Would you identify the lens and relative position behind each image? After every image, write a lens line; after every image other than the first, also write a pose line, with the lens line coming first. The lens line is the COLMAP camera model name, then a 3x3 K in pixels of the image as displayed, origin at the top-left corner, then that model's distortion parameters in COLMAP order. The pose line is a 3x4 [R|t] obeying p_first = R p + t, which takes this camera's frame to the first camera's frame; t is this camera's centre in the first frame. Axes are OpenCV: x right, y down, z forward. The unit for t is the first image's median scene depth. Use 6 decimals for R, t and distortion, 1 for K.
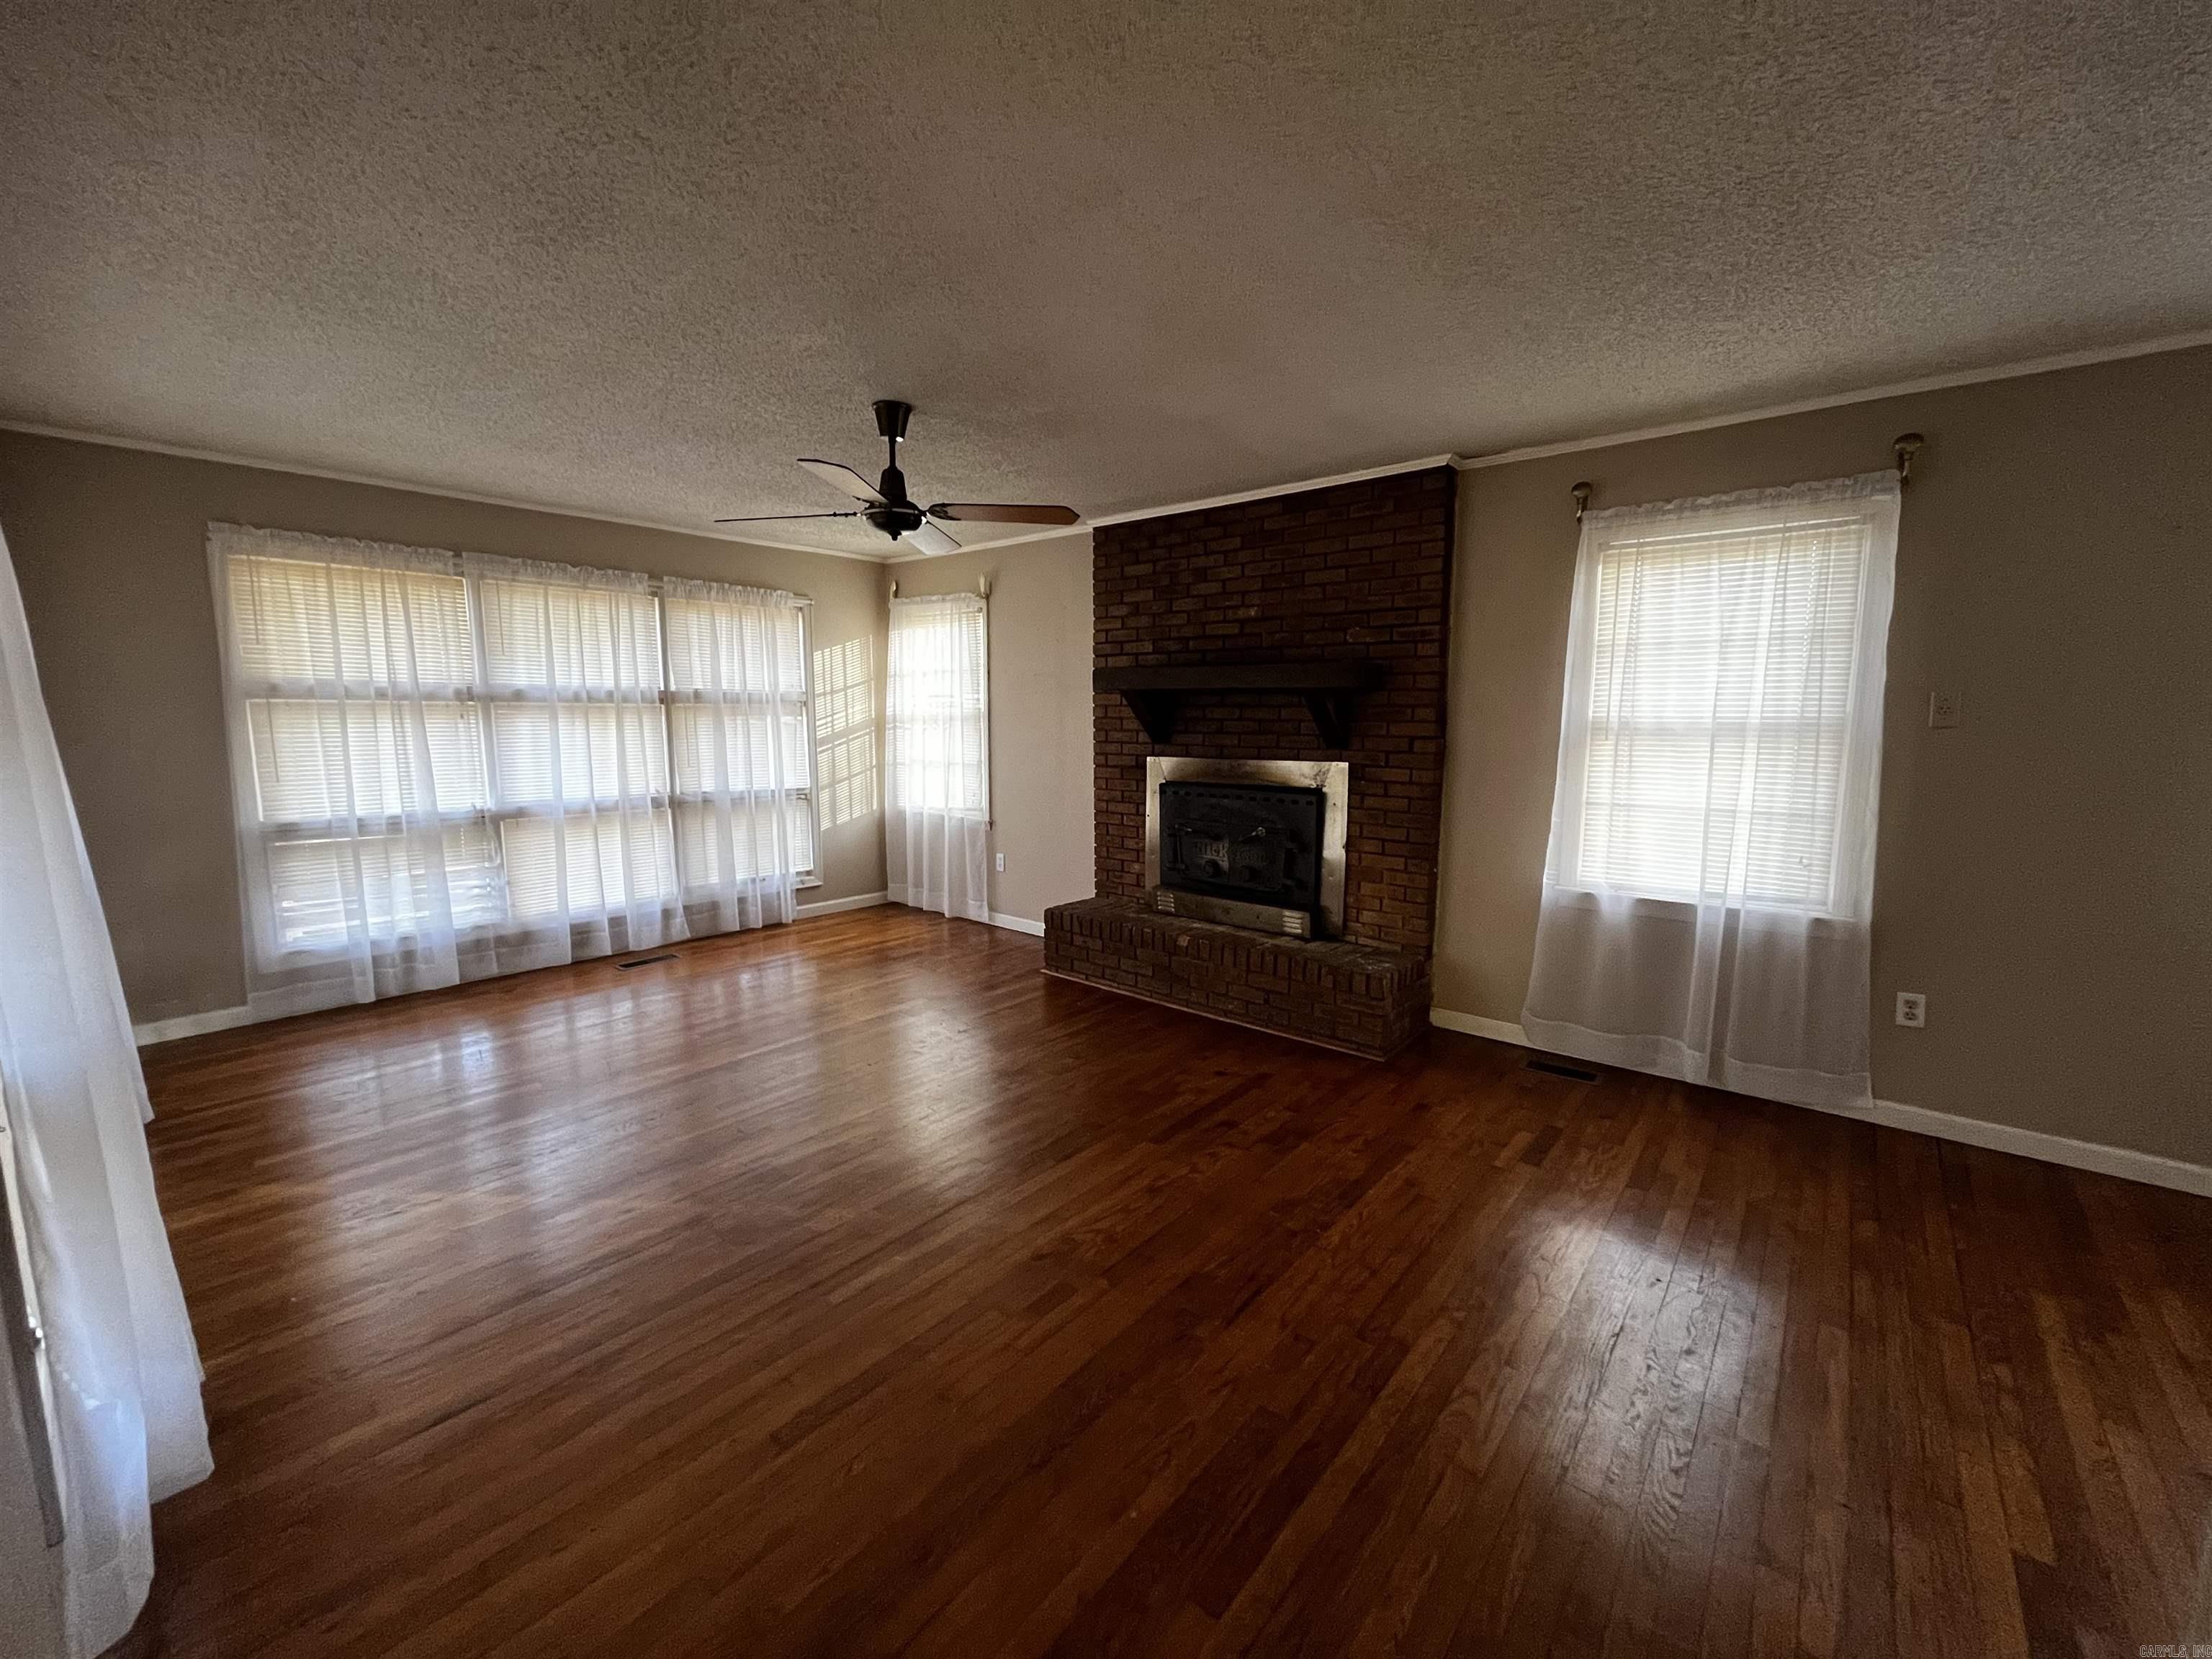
lens RADIAL K [[895.4, 0, 1092.1], [0, 895.4, 824.5], [0, 0, 1]] dist [0.004675, -0.001424]
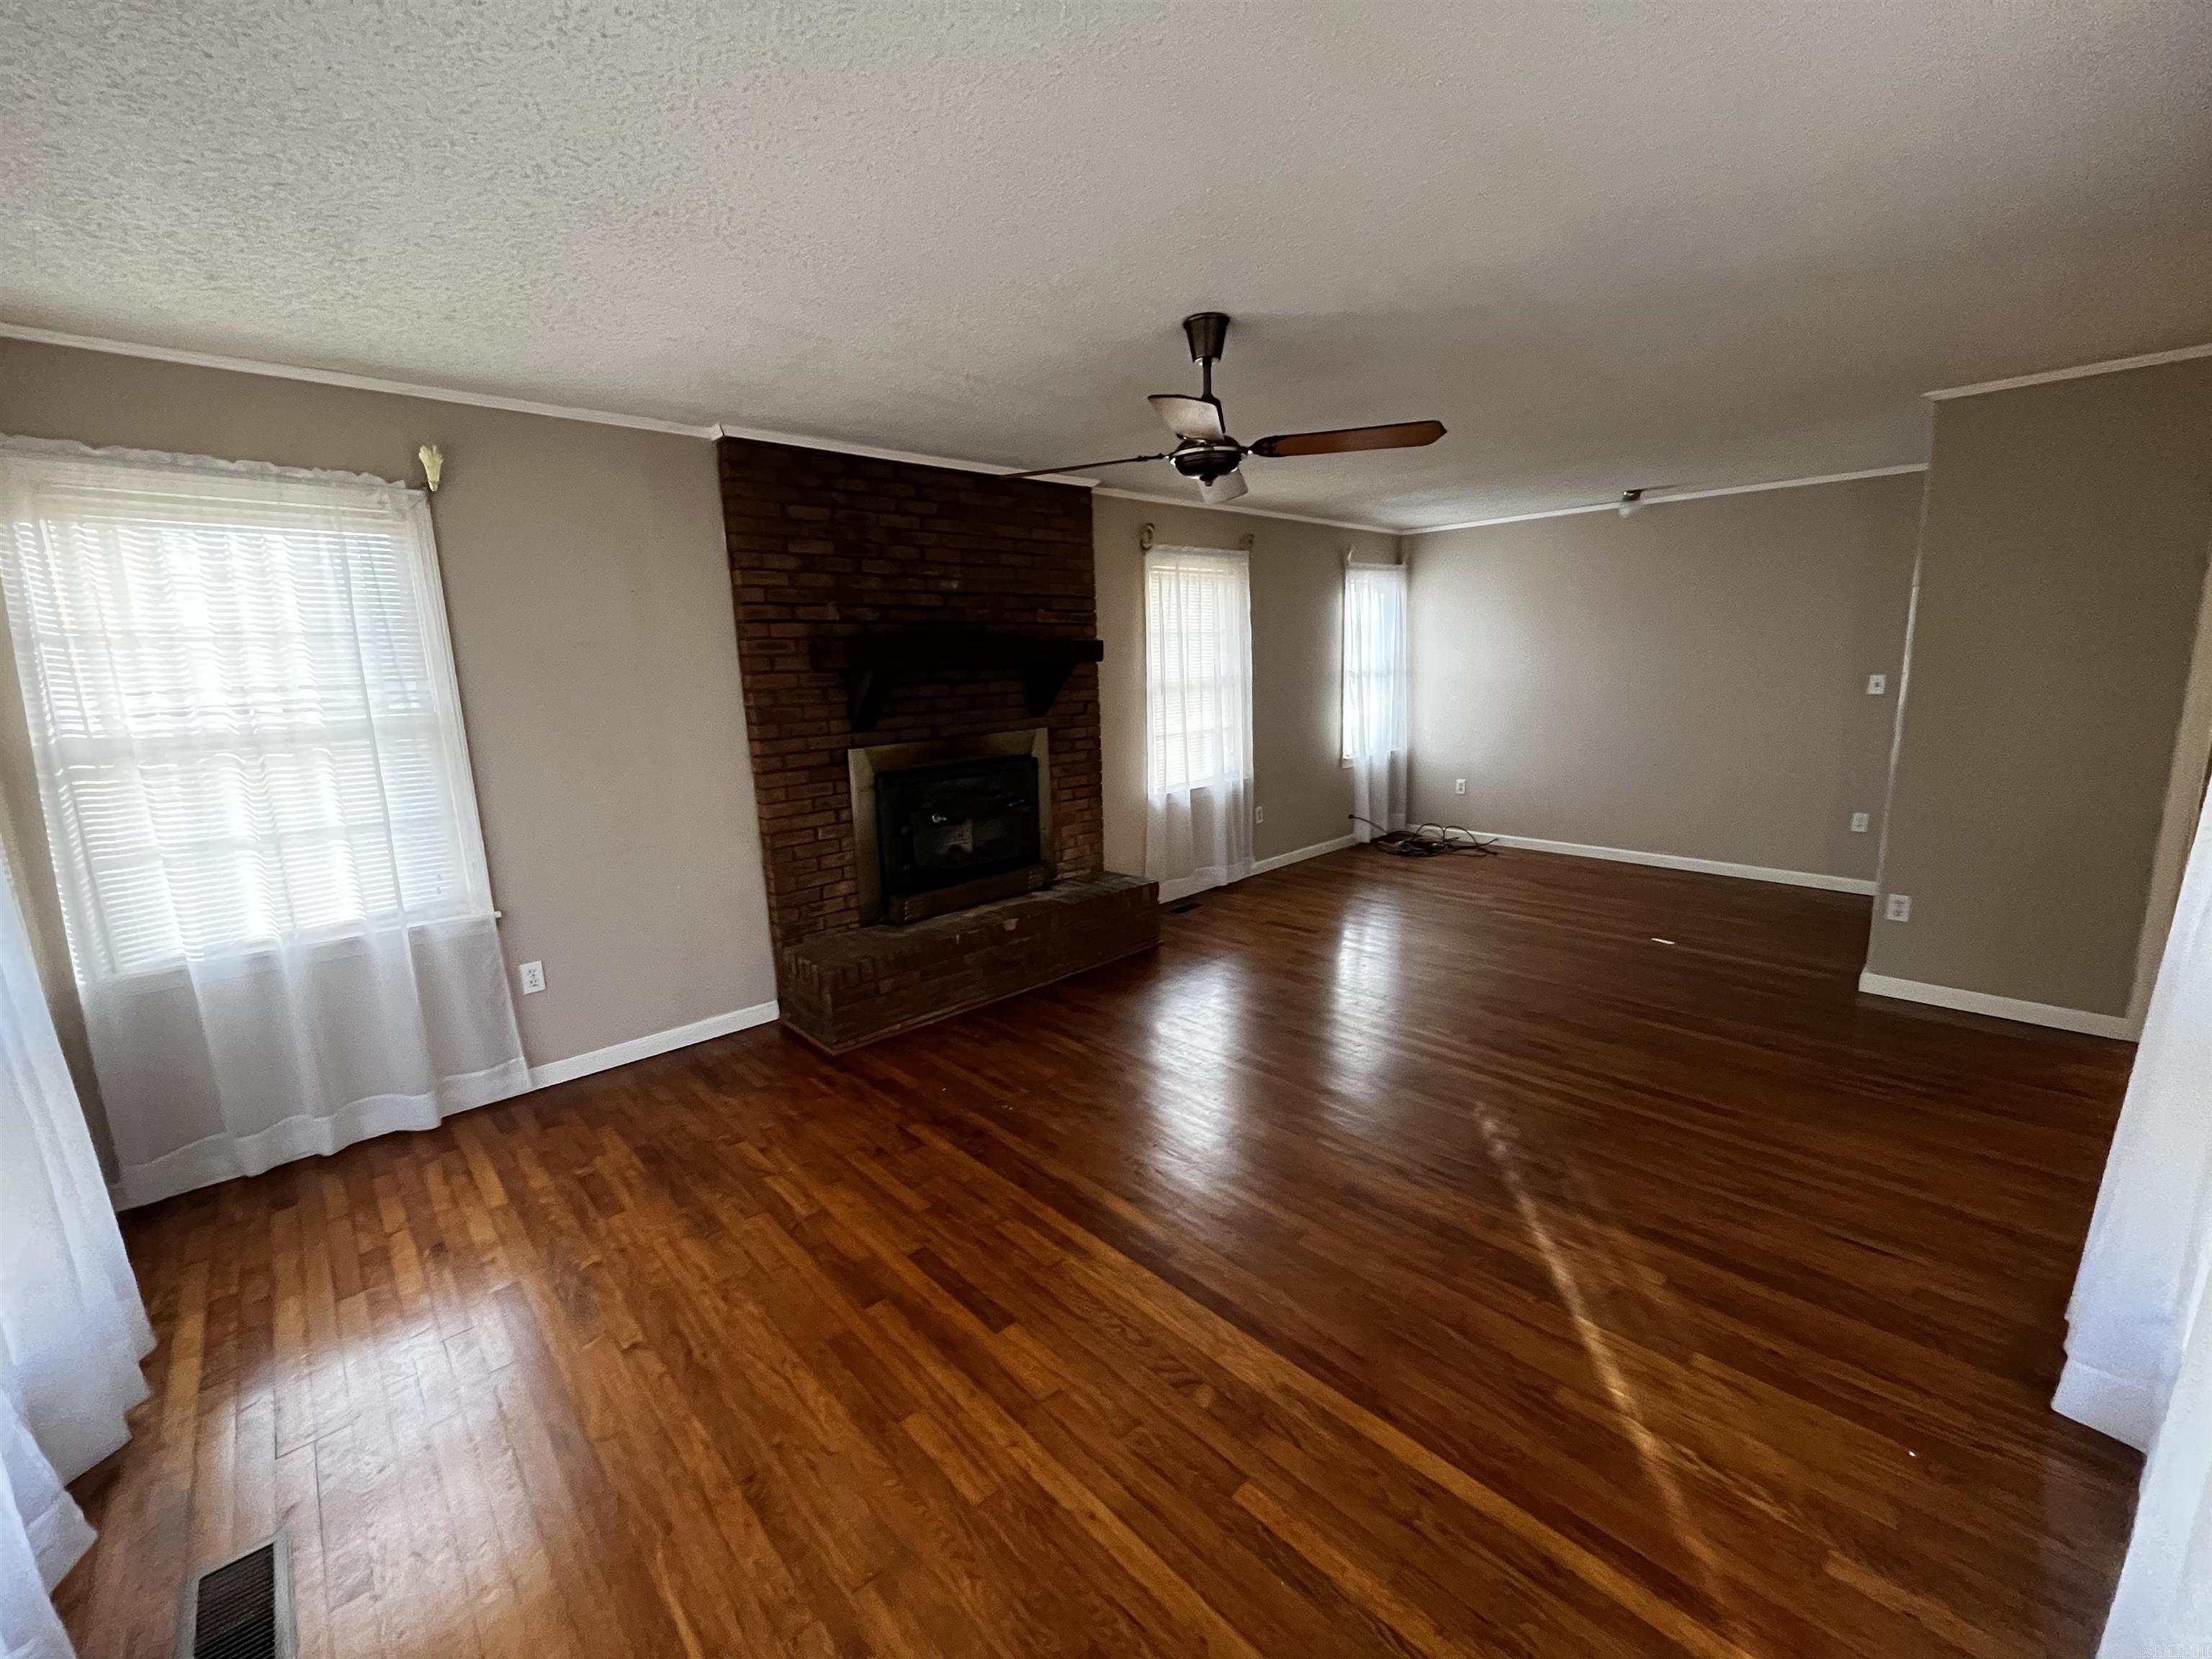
lens RADIAL K [[895.4, 0, 1093.2], [0, 895.4, 829.5], [0, 0, 1]] dist [0.004675, -0.001424]
pose [[0.111391, -0.176939, 0.977898, -0.759086], [0.169593, 0.972972, 0.156729, -0.098955], [-0.979199, 0.148386, 0.138388, 0.711620]]
